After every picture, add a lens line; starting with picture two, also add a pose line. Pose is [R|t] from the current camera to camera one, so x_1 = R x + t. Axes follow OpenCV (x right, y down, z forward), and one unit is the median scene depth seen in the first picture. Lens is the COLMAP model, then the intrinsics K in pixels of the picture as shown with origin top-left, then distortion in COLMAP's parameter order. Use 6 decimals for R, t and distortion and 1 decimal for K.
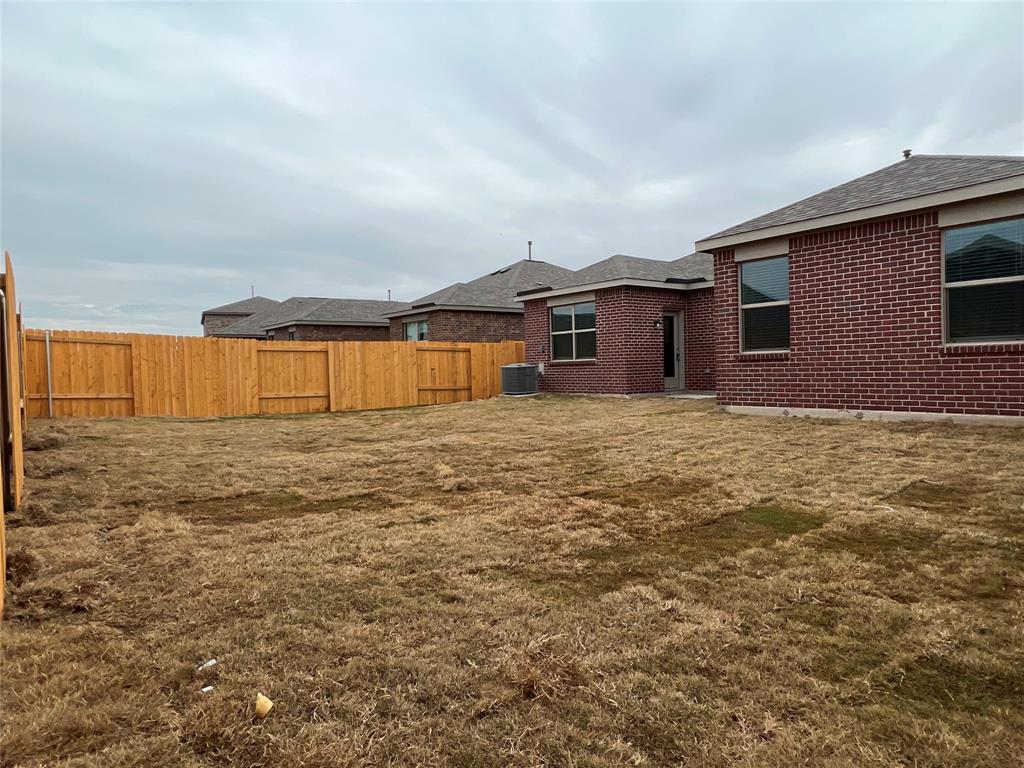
lens RADIAL K [[602.5, 0, 512.0], [0, 602.5, 384.0], [0, 0, 1]] dist [0.000575, 0.000083]
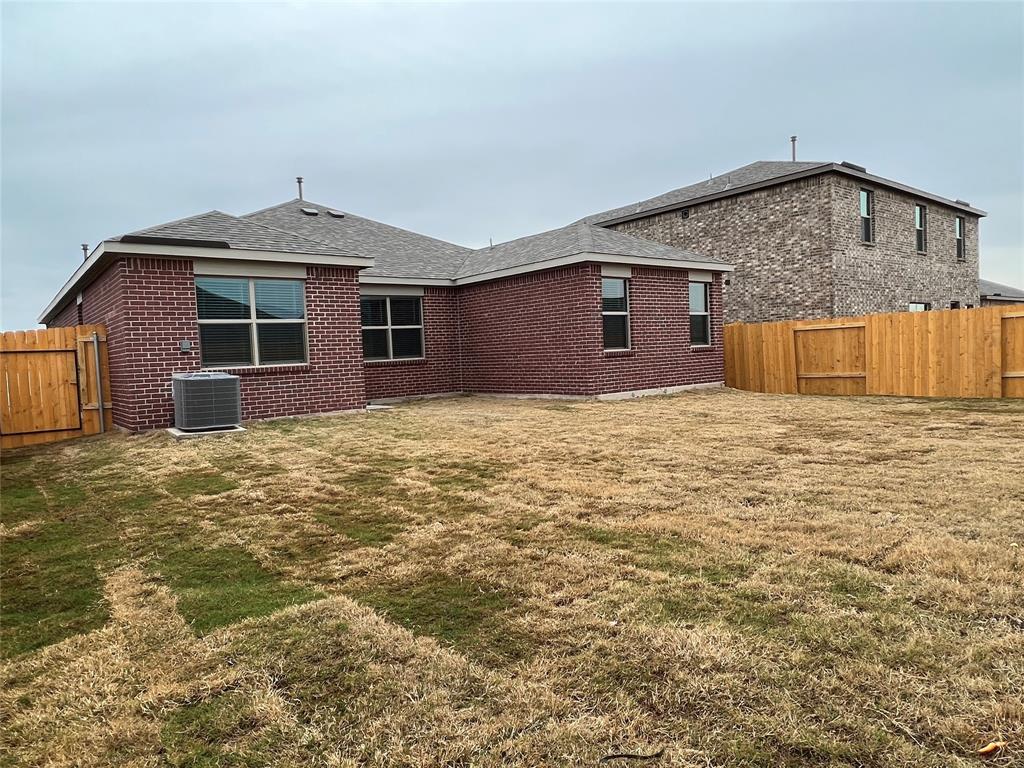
lens RADIAL K [[643.2, 0, 512.0], [0, 643.2, 384.0], [0, 0, 1]] dist [-0.000627, -0.000077]
pose [[-0.004518, -0.008127, 0.999957, -0.899618], [0.080027, 0.996757, 0.008462, -0.009670], [-0.996782, 0.080061, -0.003853, 1.165120]]
